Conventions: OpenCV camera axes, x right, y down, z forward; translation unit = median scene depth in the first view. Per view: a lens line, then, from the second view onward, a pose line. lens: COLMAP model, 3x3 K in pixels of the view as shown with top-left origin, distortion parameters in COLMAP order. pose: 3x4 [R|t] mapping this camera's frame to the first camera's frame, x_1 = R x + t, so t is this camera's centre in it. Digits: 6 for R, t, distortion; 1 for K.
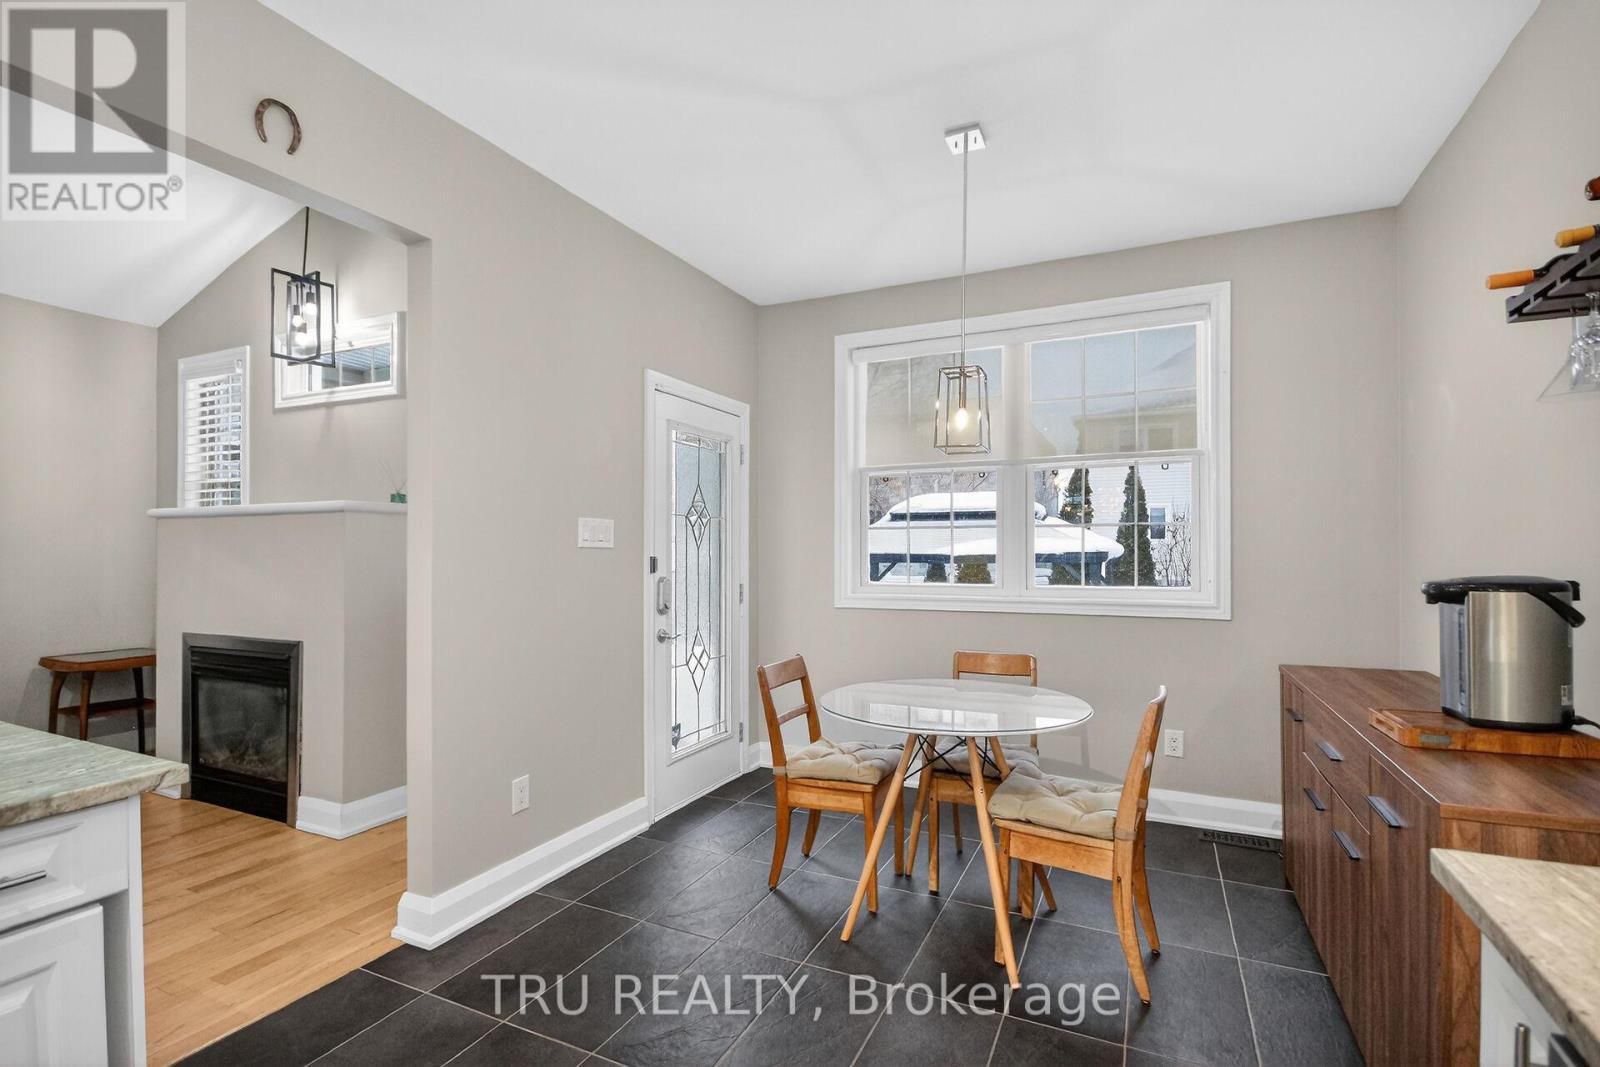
lens RADIAL K [[746.8, 0, 807.0], [0, 746.8, 540.5], [0, 0, 1]] dist [-0.002957, -0.012414]
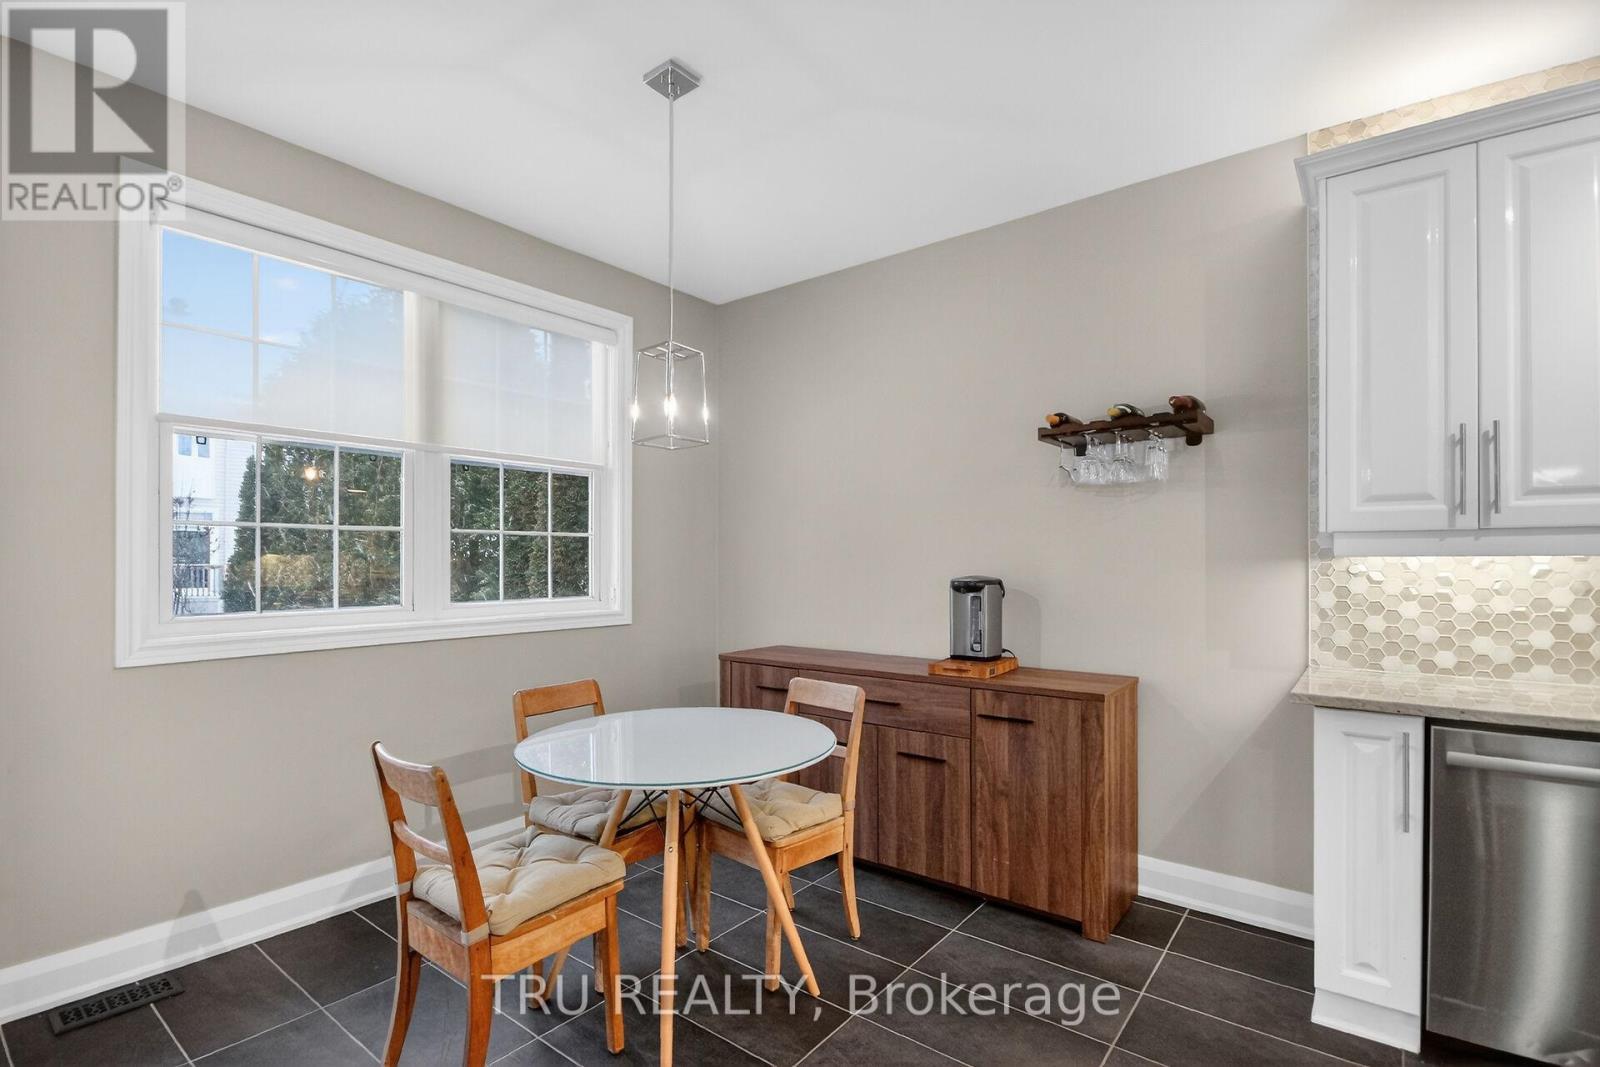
lens RADIAL K [[746.8, 0, 807.0], [0, 746.8, 540.5], [0, 0, 1]] dist [-0.002957, -0.012414]
pose [[0.238040, 0.029643, 0.970803, -0.646363], [-0.011427, 0.999550, -0.027719, 0.014986], [-0.971188, -0.004495, 0.238271, 0.709339]]
